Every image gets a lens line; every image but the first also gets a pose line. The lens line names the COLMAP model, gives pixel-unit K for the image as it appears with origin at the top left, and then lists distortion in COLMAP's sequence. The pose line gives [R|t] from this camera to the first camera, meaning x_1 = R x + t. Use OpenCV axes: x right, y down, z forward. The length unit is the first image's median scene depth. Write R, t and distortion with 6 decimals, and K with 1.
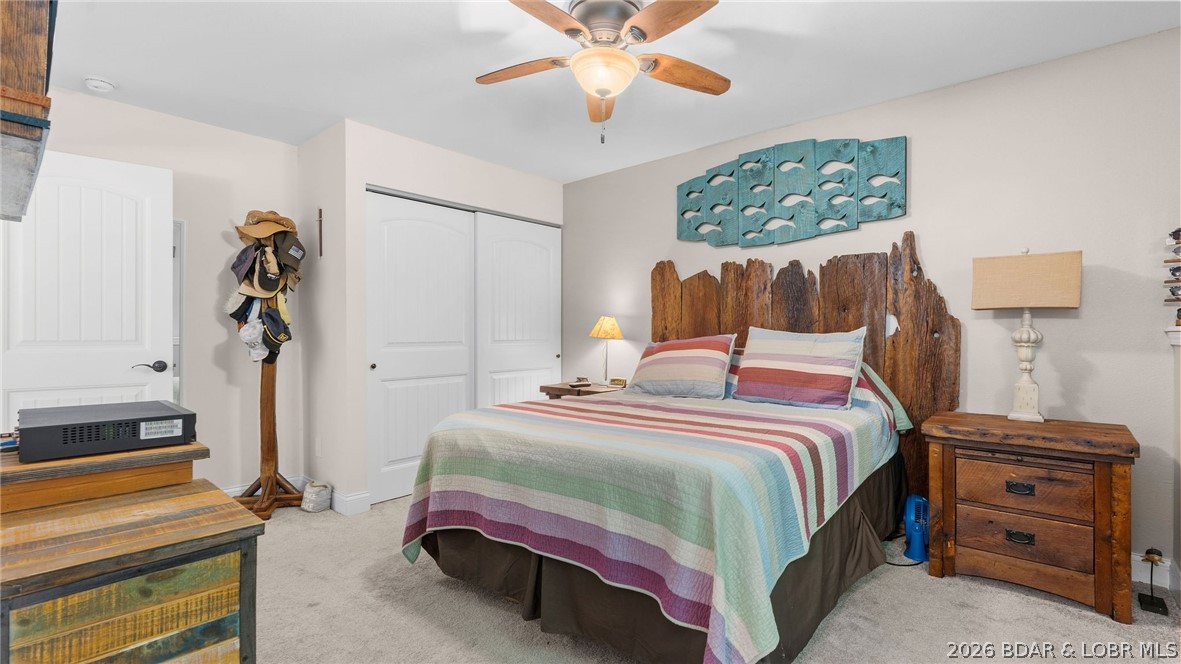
lens RADIAL K [[524.8, 0, 593.1], [0, 524.8, 332.7], [0, 0, 1]] dist [-0.022738, 0.000012]
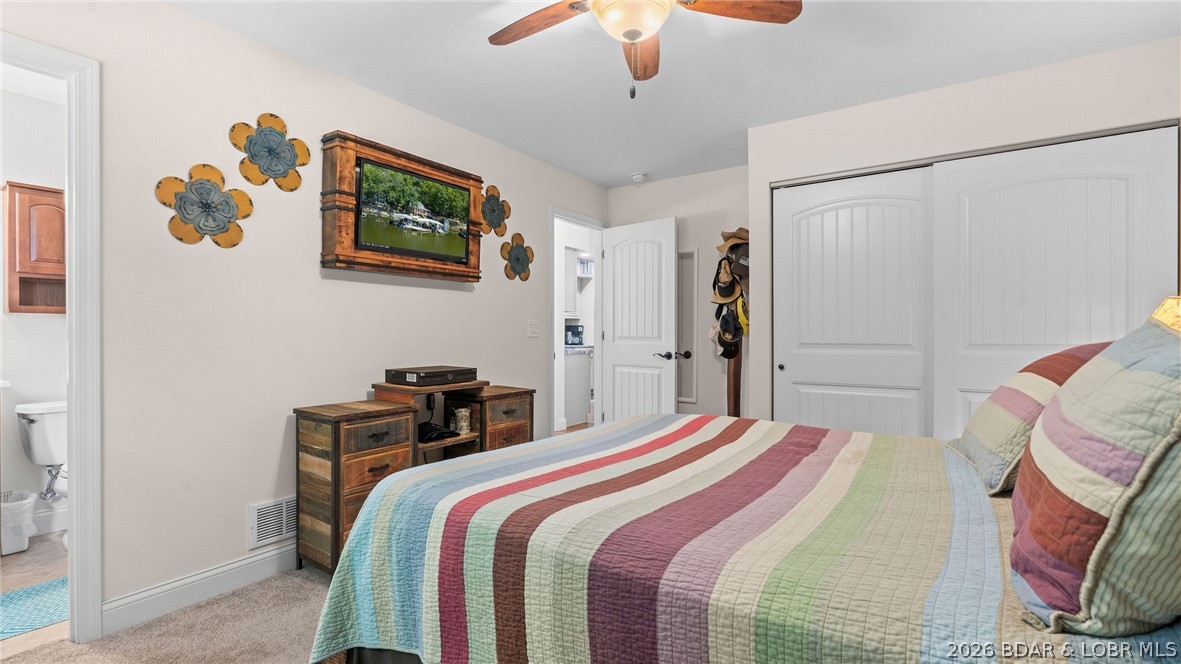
lens RADIAL K [[524.8, 0, 593.1], [0, 524.8, 332.7], [0, 0, 1]] dist [-0.022738, 0.000012]
pose [[0.105997, 0.001987, -0.994365, 0.260829], [0.000590, 0.999998, 0.002061, -0.000914], [0.994366, -0.000806, 0.105995, 0.279336]]
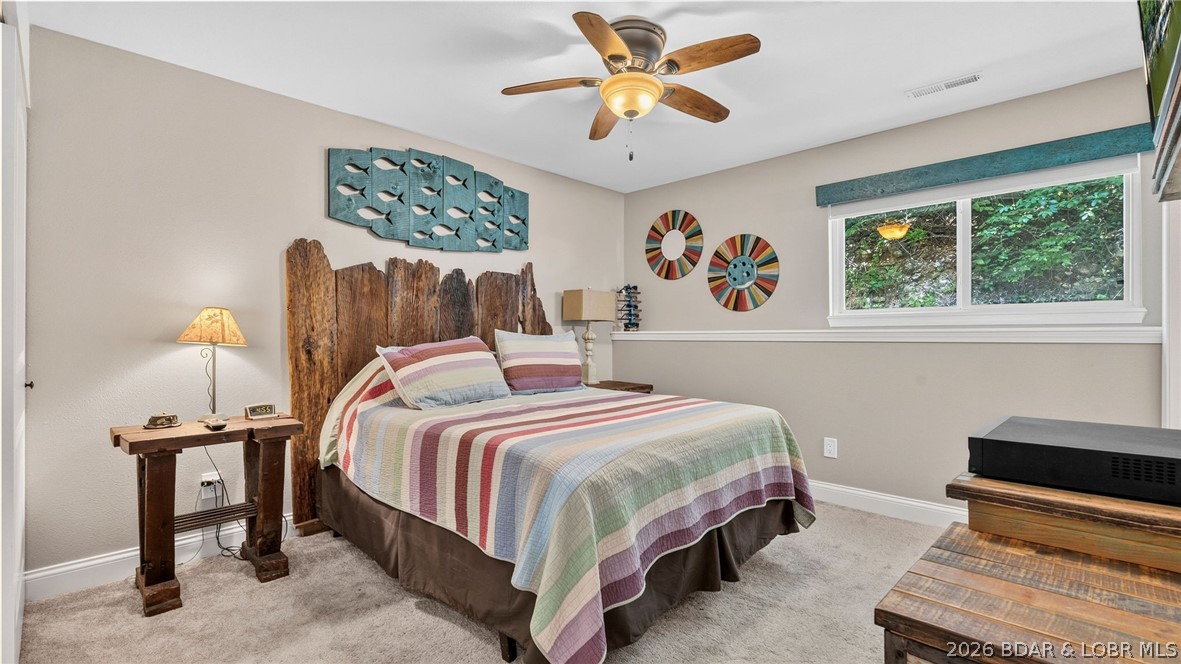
lens RADIAL K [[524.8, 0, 593.1], [0, 524.8, 332.7], [0, 0, 1]] dist [-0.022738, 0.000012]
pose [[0.066129, -0.000114, 0.997811, -0.734185], [-0.001897, 0.999998, 0.000240, -0.004819], [-0.997809, -0.001909, 0.066128, 0.678224]]
